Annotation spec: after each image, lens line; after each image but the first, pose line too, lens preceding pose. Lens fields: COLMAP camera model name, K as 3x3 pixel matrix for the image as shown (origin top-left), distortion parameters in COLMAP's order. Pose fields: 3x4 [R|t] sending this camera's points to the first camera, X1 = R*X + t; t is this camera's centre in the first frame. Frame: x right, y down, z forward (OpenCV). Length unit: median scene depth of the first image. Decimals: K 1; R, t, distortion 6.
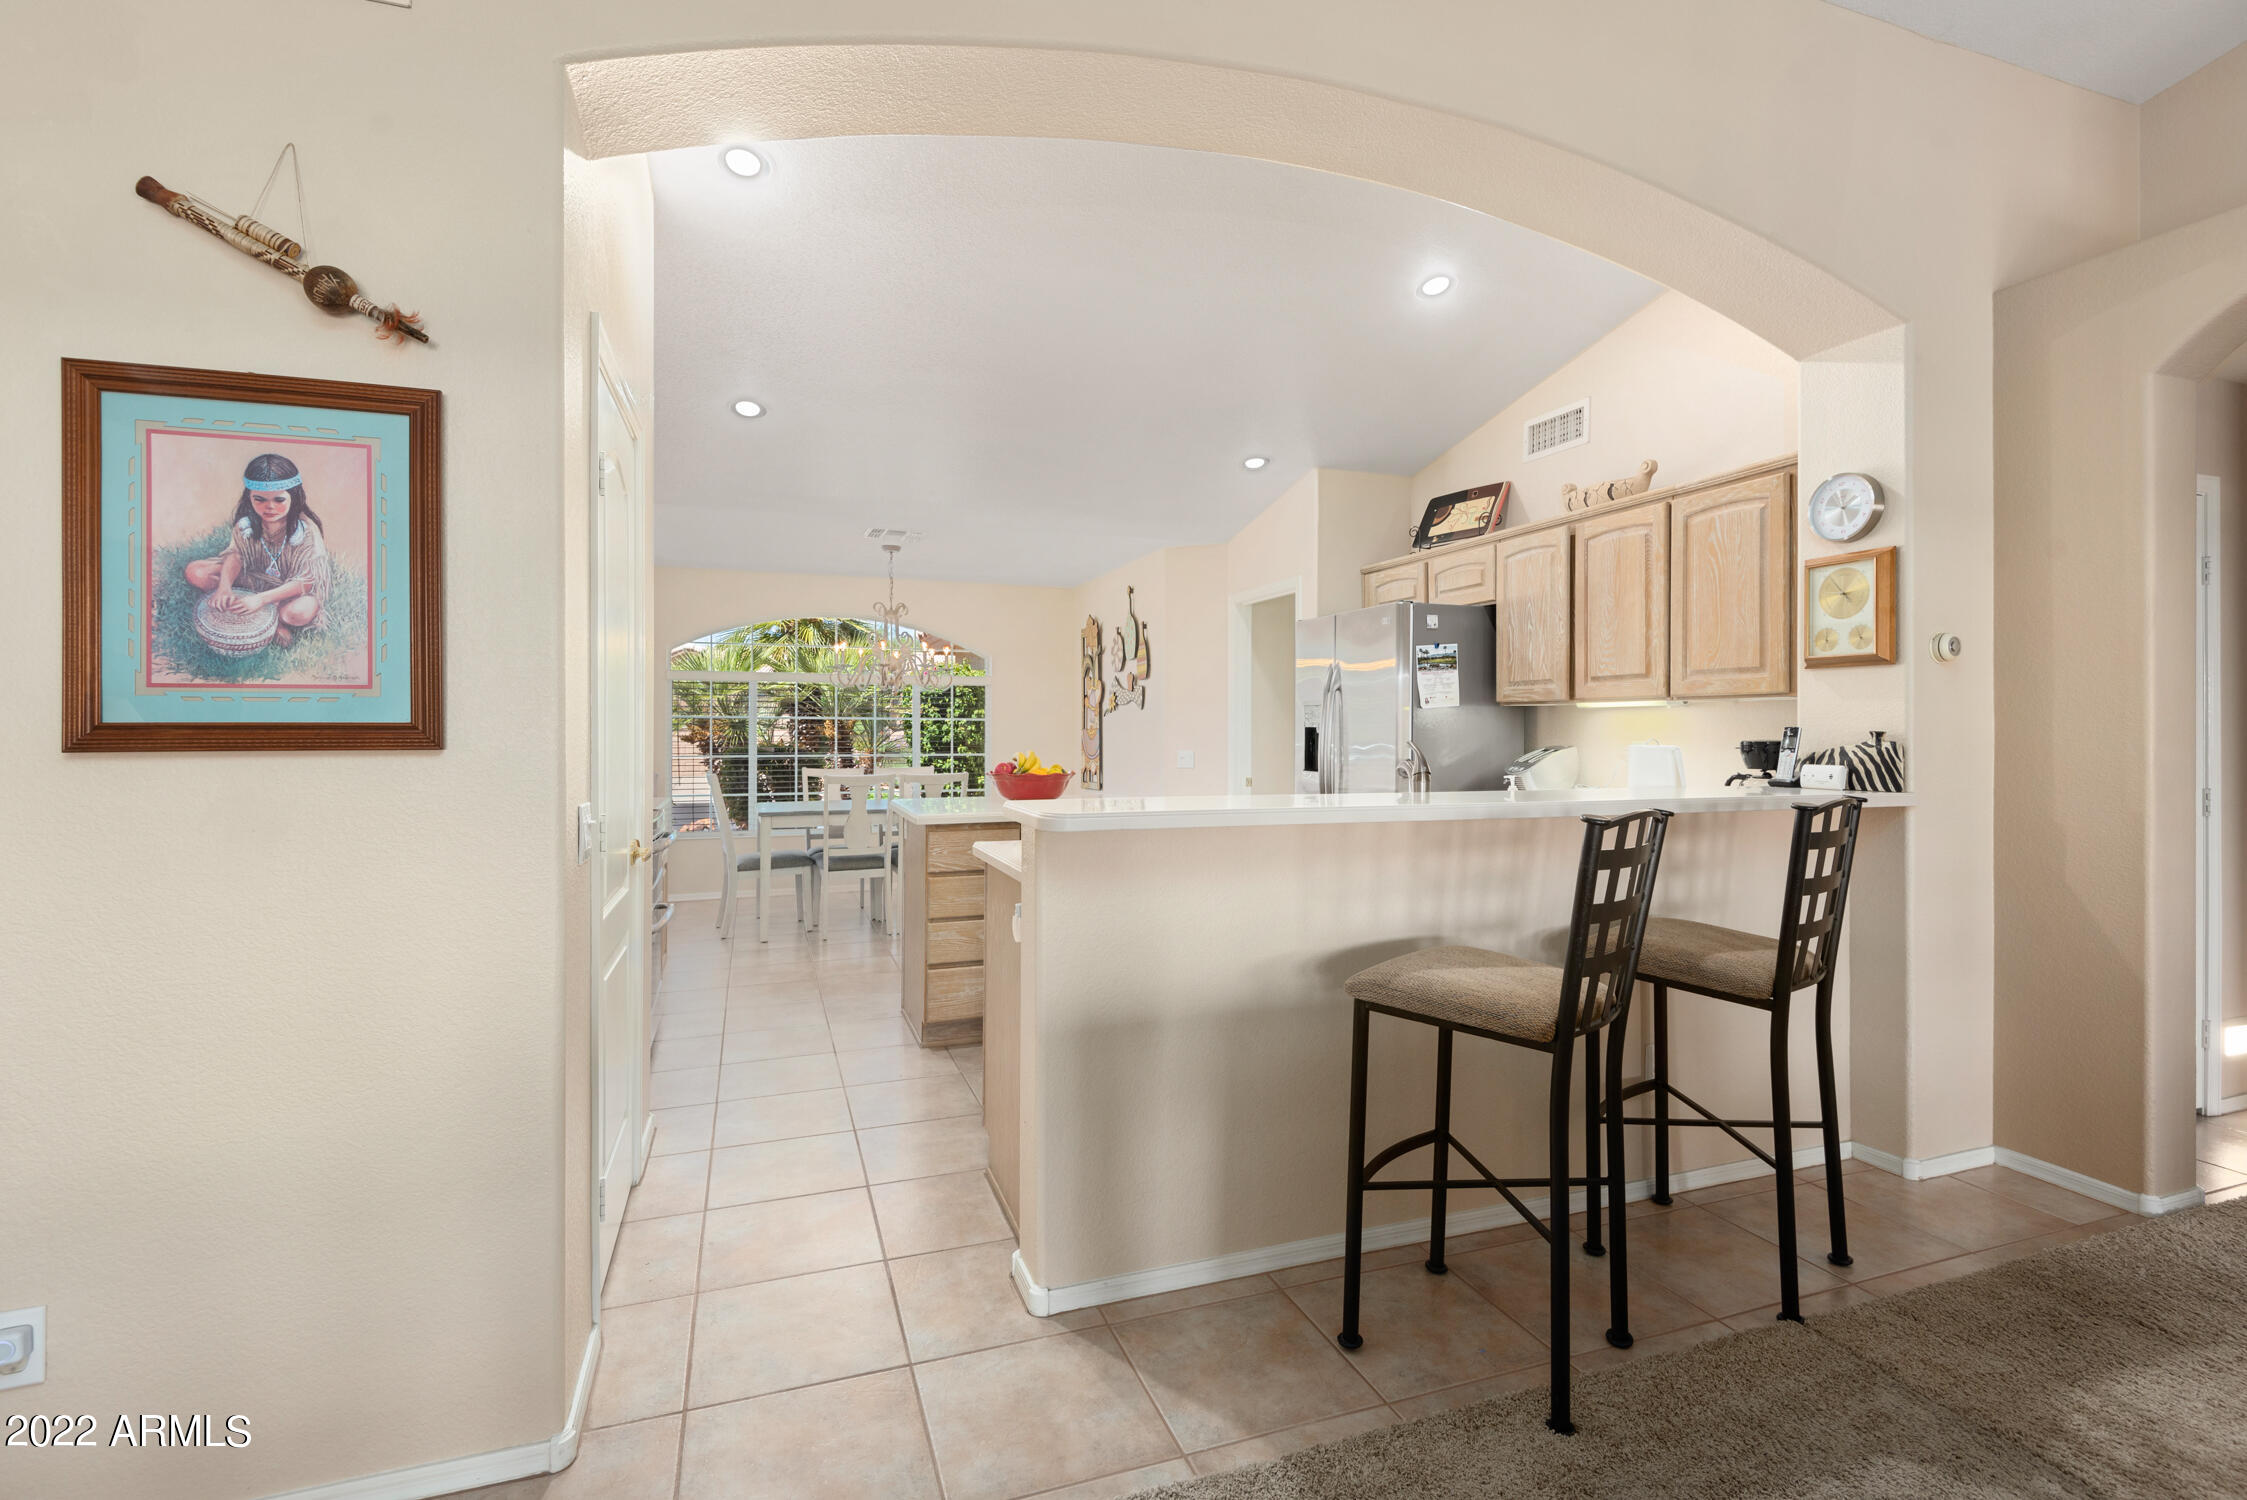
lens RADIAL K [[1023.6, 0, 1123.5], [0, 1023.6, 750.0], [0, 0, 1]] dist [0.034732, -0.024086]
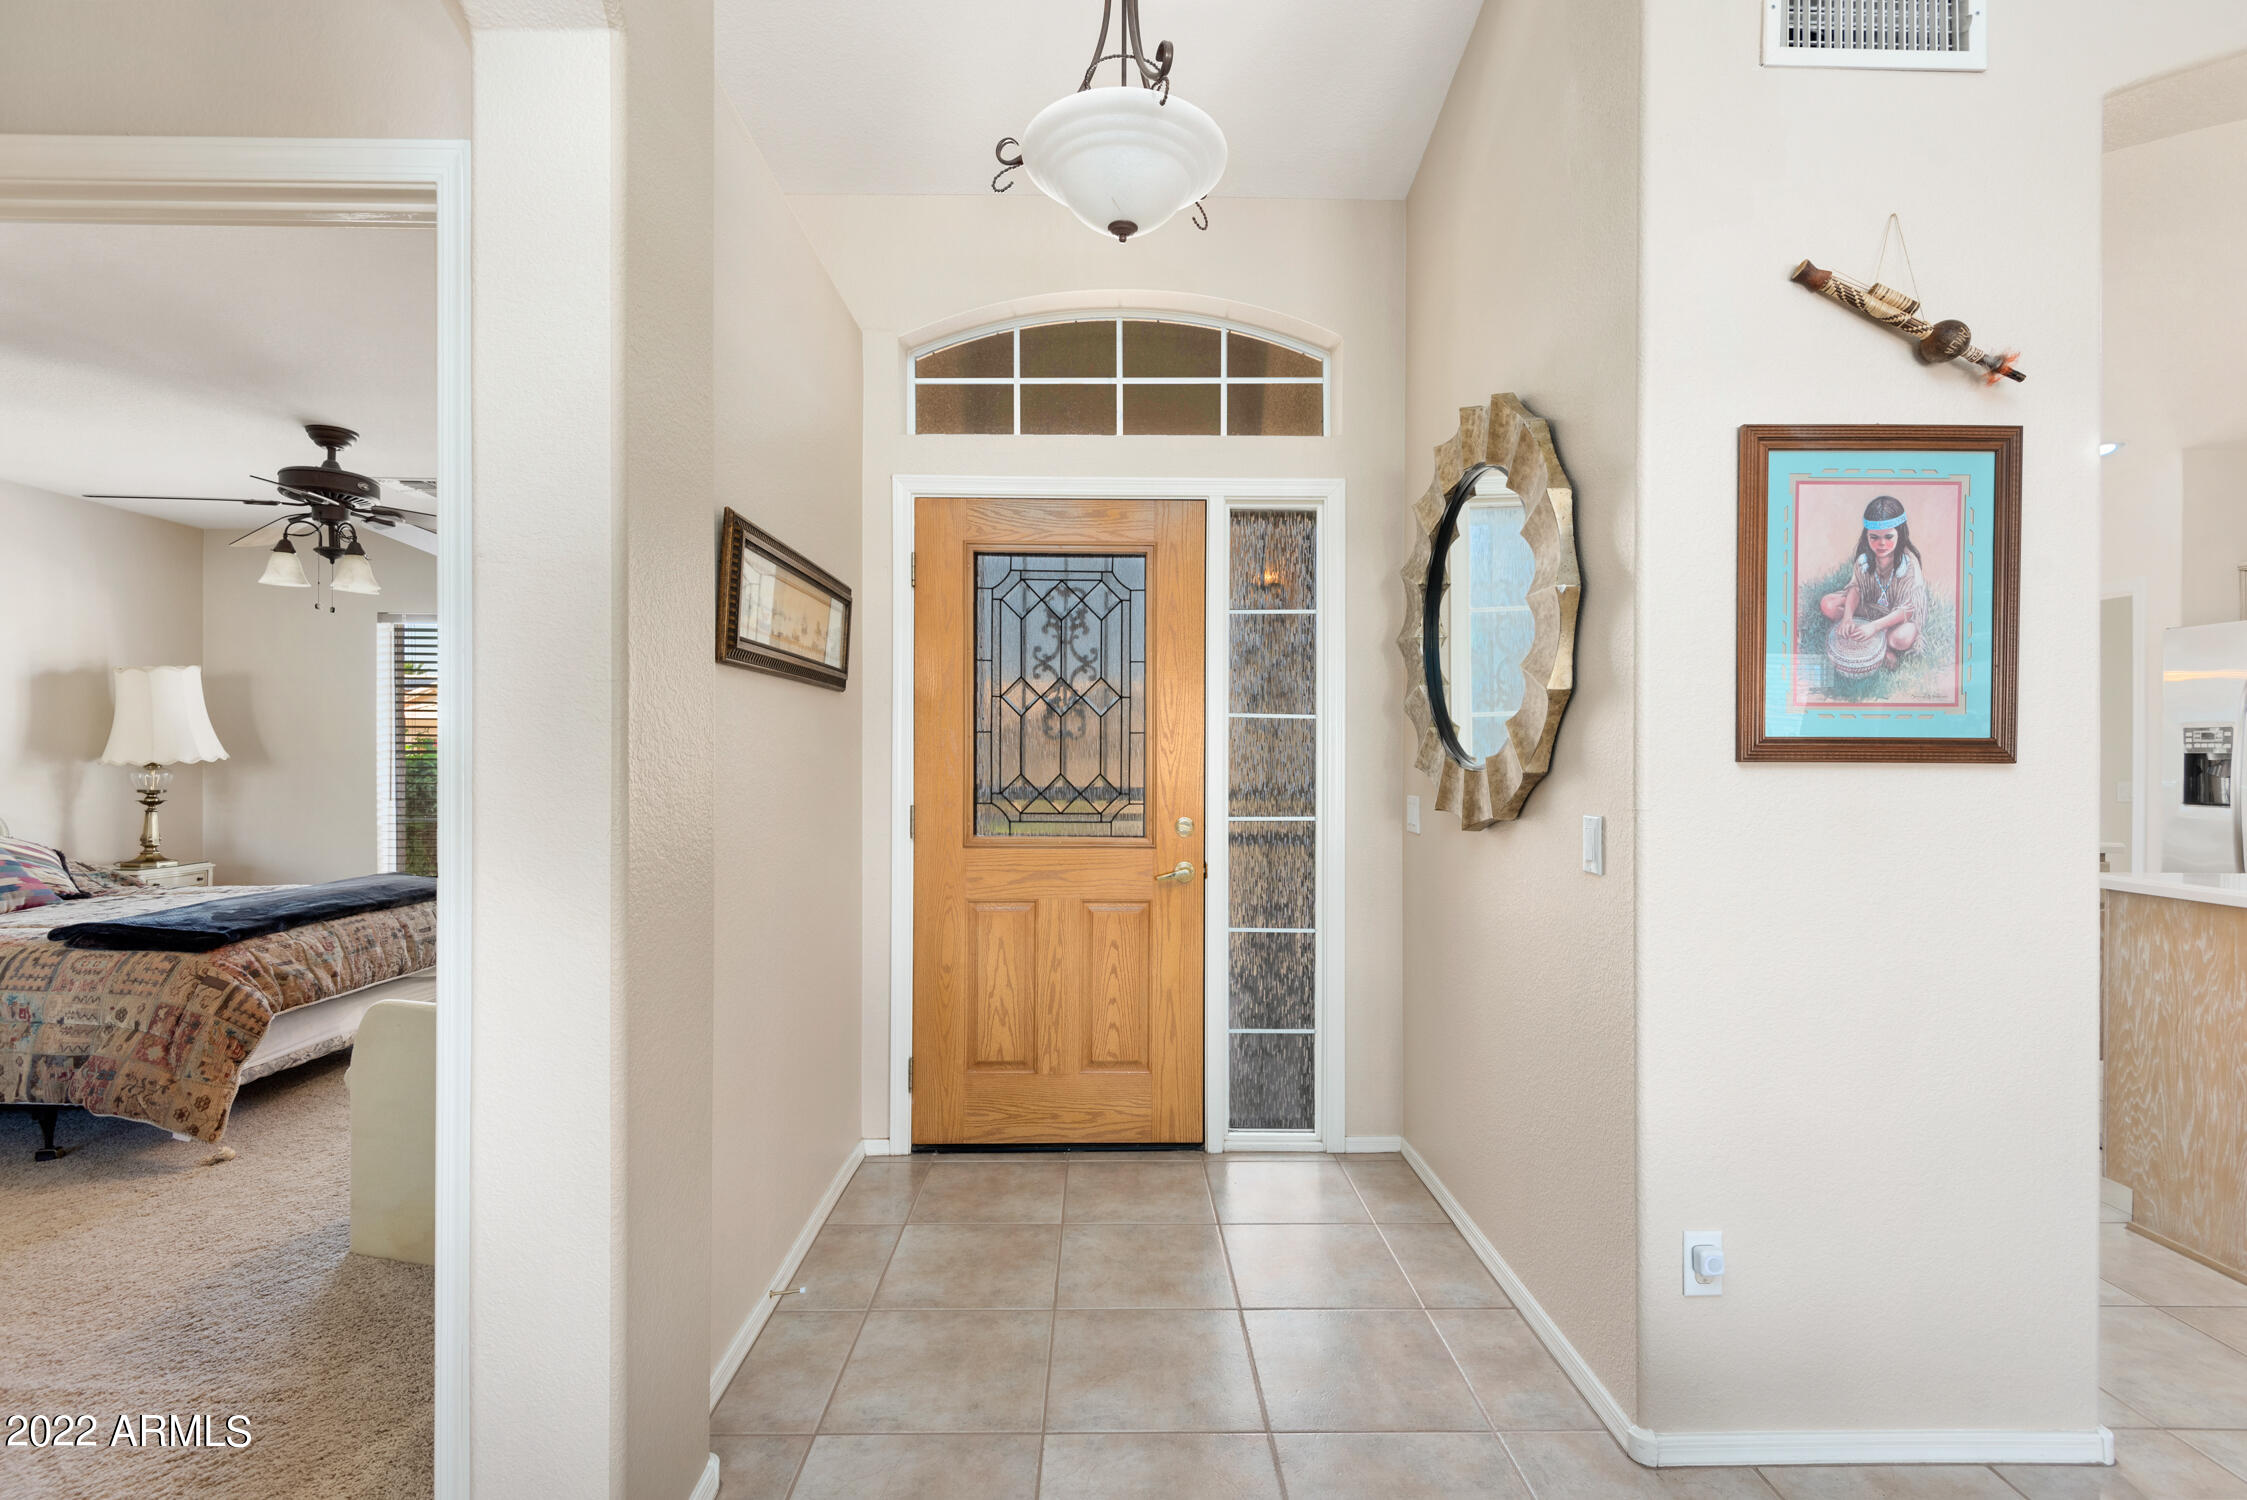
lens RADIAL K [[1023.6, 0, 1123.5], [0, 1023.6, 750.0], [0, 0, 1]] dist [0.034732, -0.024086]
pose [[0.948843, 0.013112, -0.315477, -1.241723], [-0.013227, 0.999911, 0.001777, -0.004116], [0.315472, 0.002487, 0.948932, -0.311552]]
